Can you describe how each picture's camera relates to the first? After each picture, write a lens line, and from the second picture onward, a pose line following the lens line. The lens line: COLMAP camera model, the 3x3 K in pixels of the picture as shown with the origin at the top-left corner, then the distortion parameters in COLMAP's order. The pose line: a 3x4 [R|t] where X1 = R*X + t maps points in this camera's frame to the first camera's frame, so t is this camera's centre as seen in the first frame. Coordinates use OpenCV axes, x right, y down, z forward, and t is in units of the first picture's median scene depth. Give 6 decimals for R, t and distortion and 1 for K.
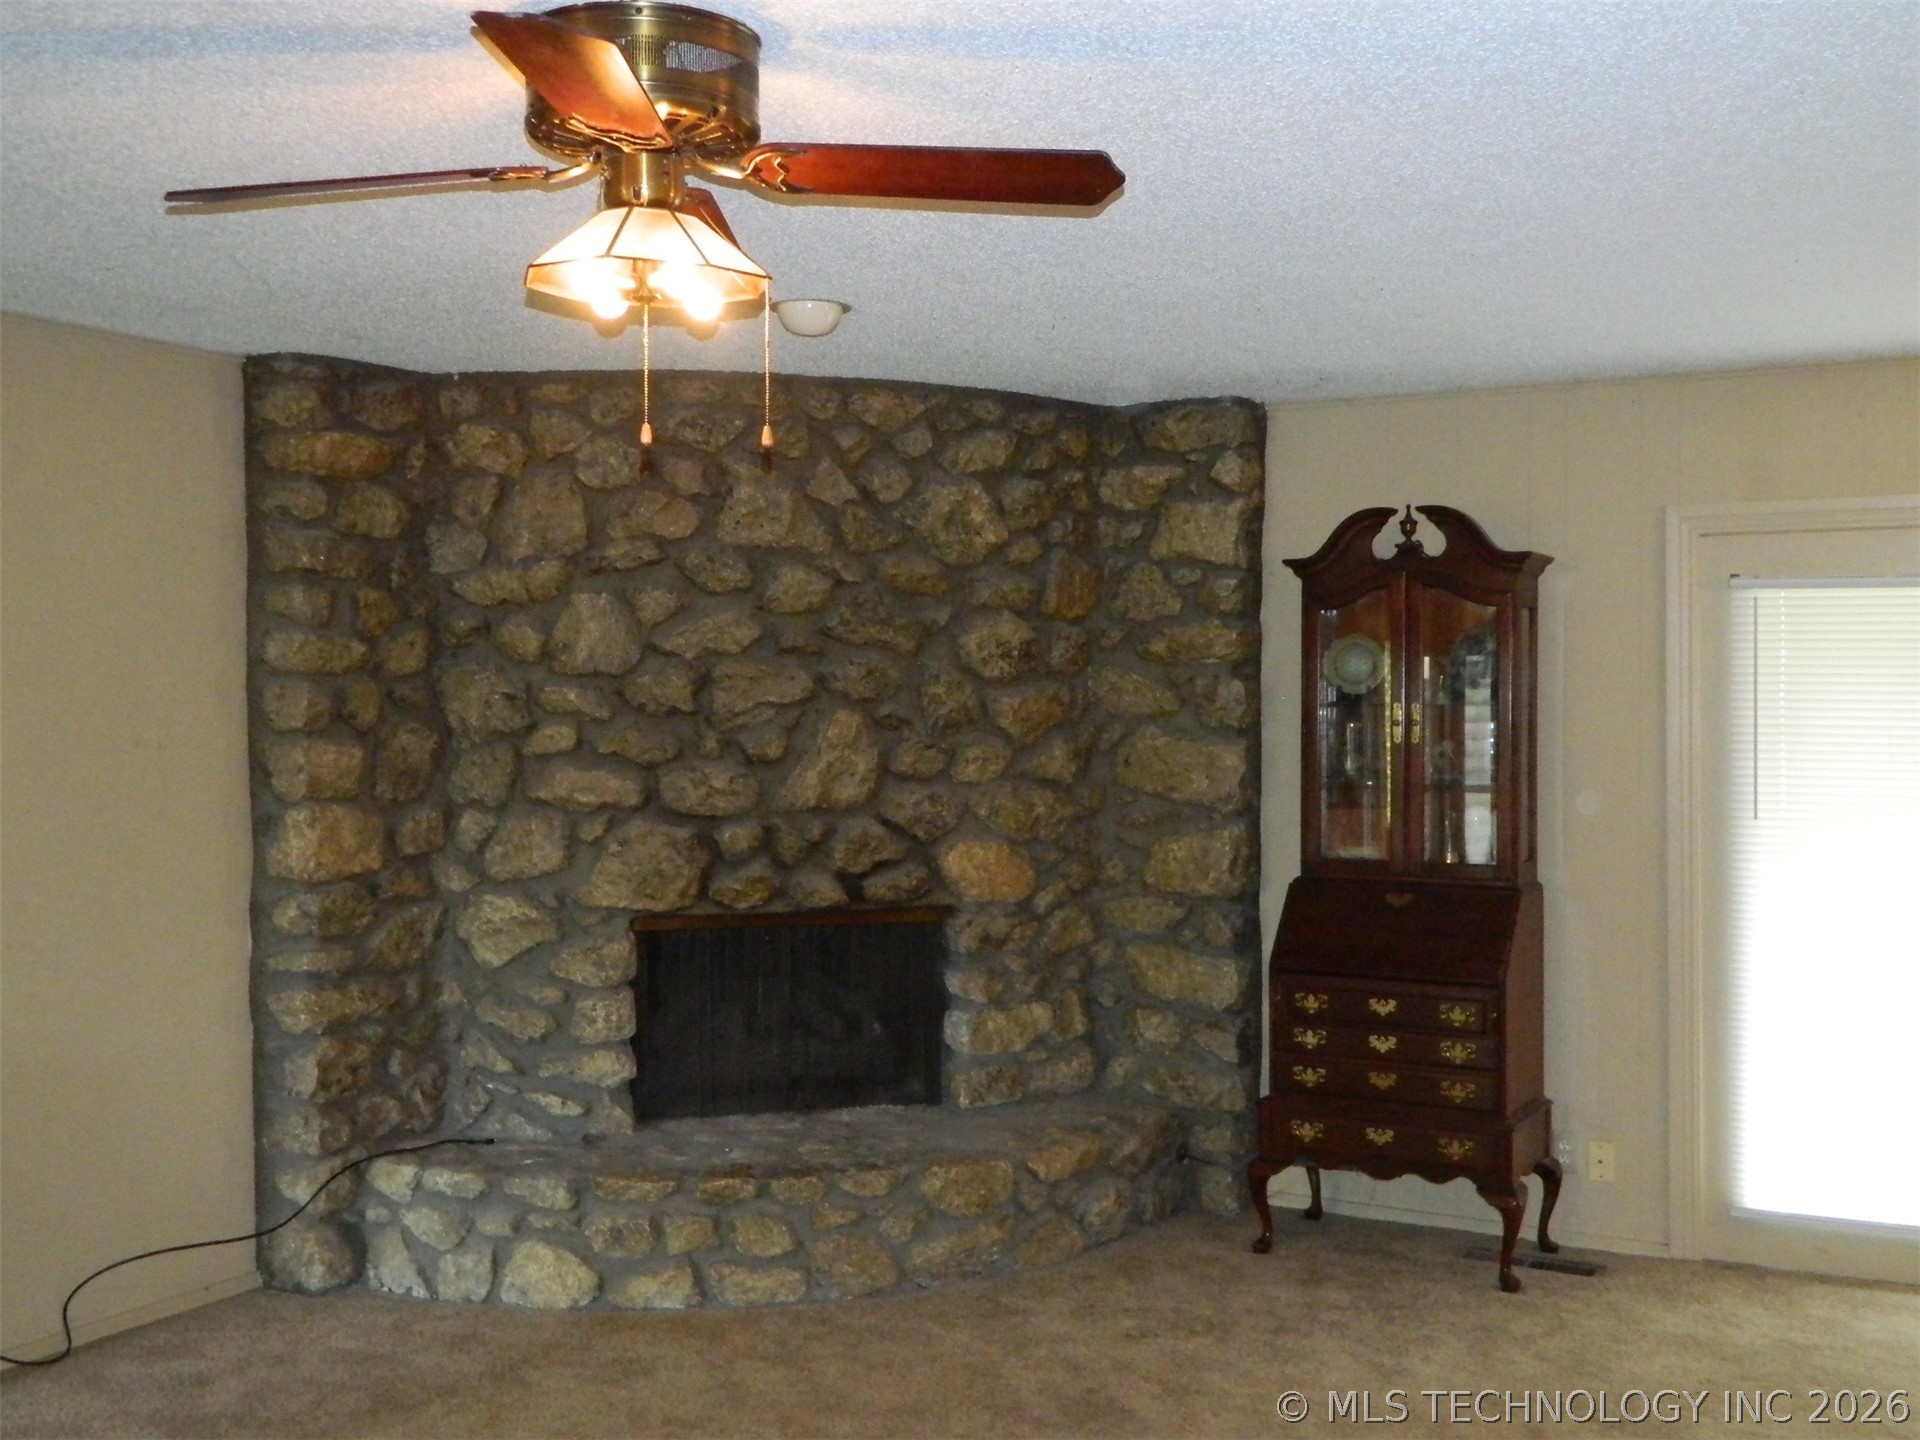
lens RADIAL K [[1914.9, 0, 945.9], [0, 1914.9, 669.2], [0, 0, 1]] dist [-0.000850, 0.000000]
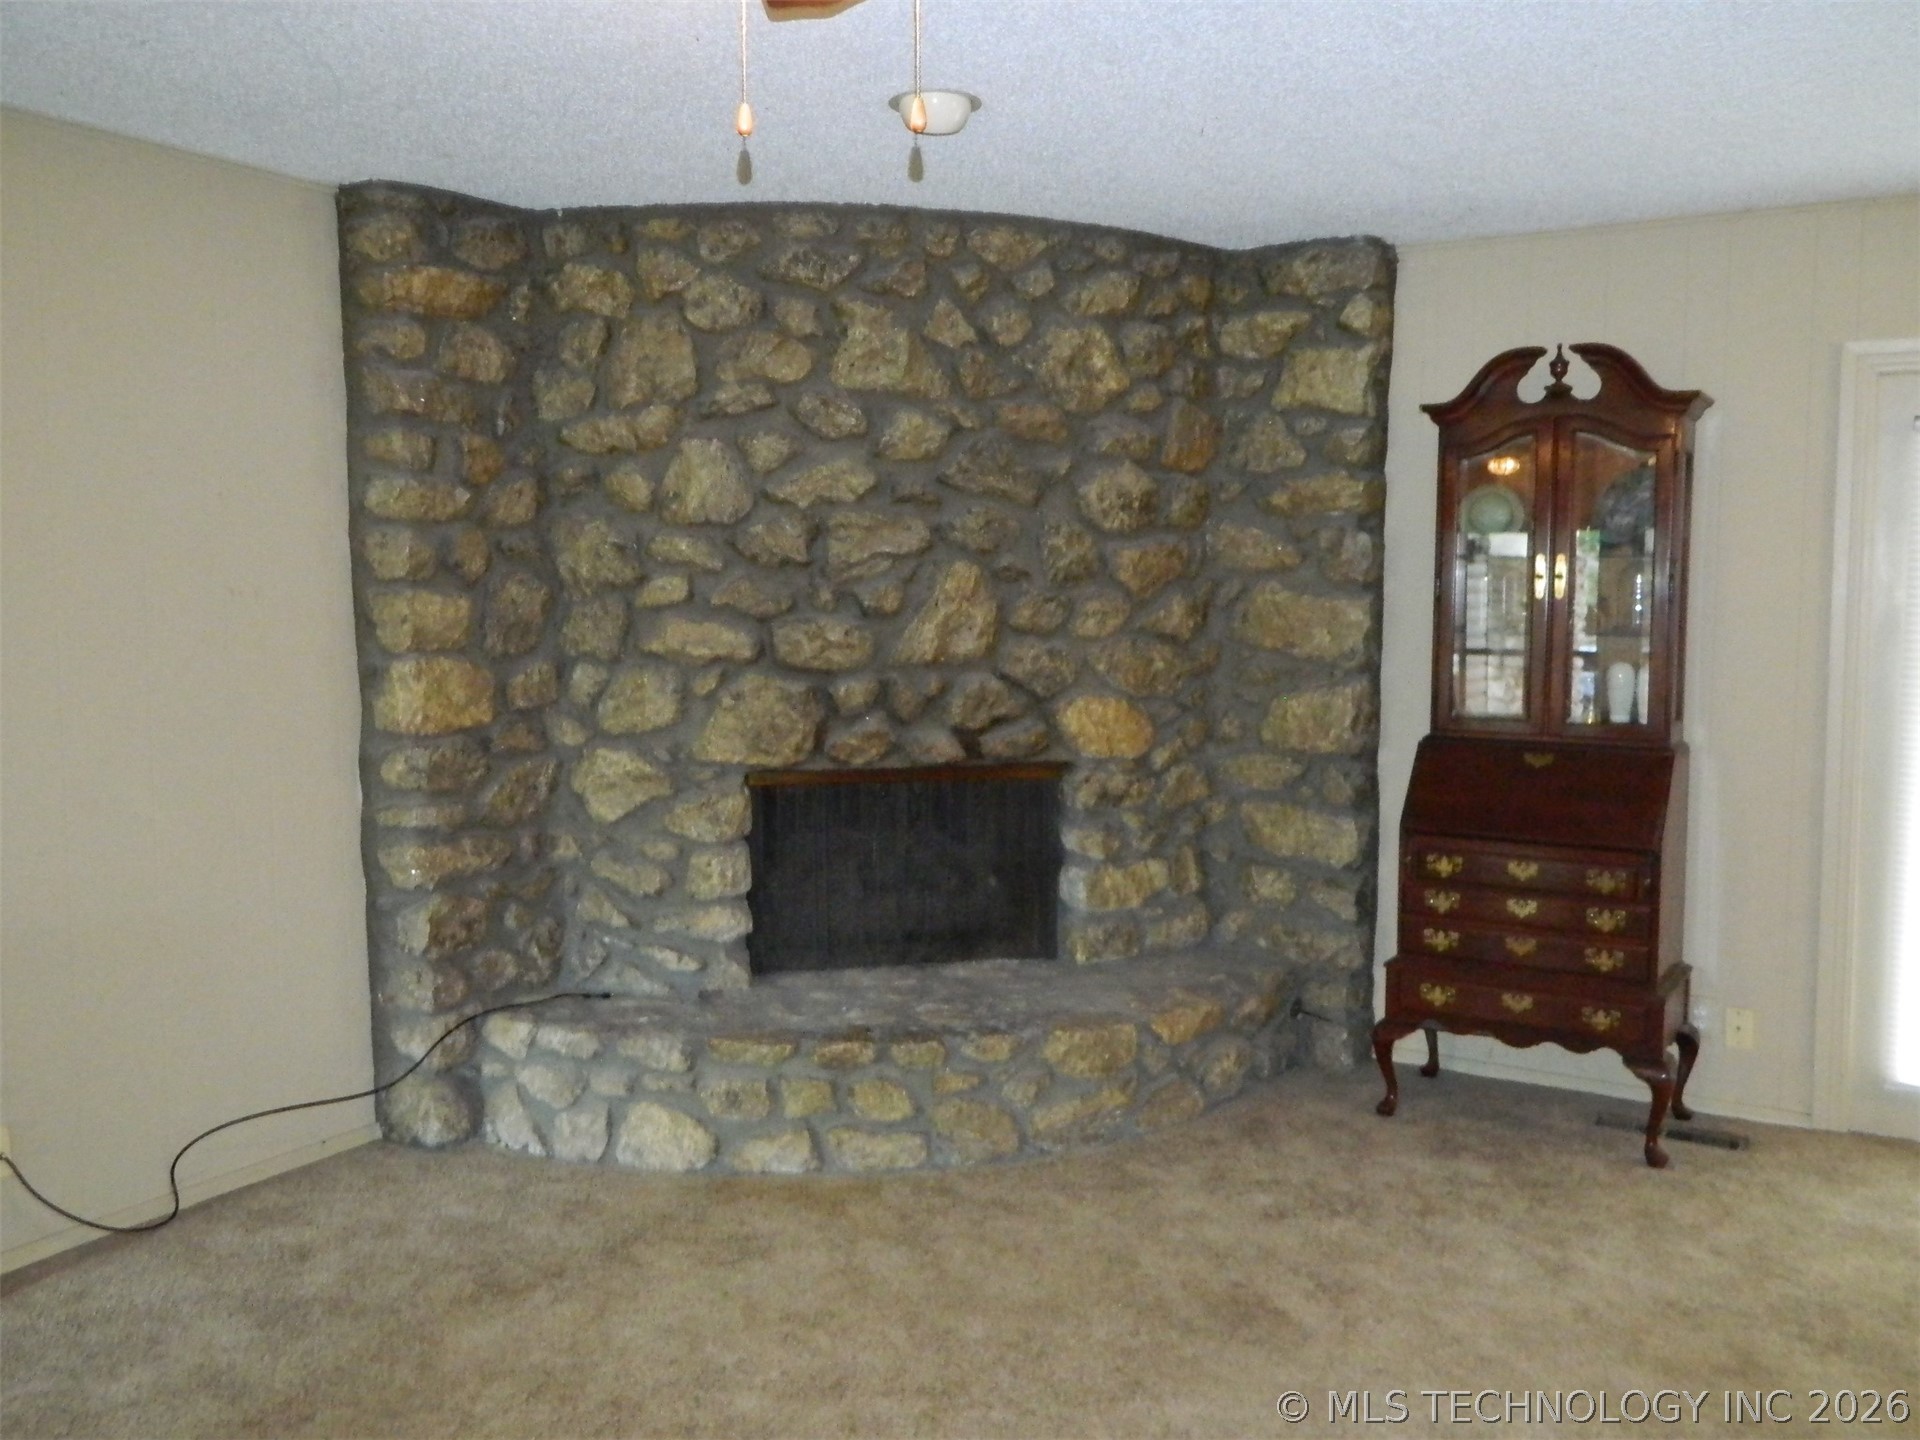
lens RADIAL K [[1594.5, 0, 928.9], [0, 1594.5, 681.2], [0, 0, 1]] dist [0.004866, -0.002460]
pose [[0.998557, 0.004271, -0.053532, -0.027046], [0.000072, 0.996726, 0.080857, 0.016717], [0.053702, -0.080744, 0.995287, 0.194716]]
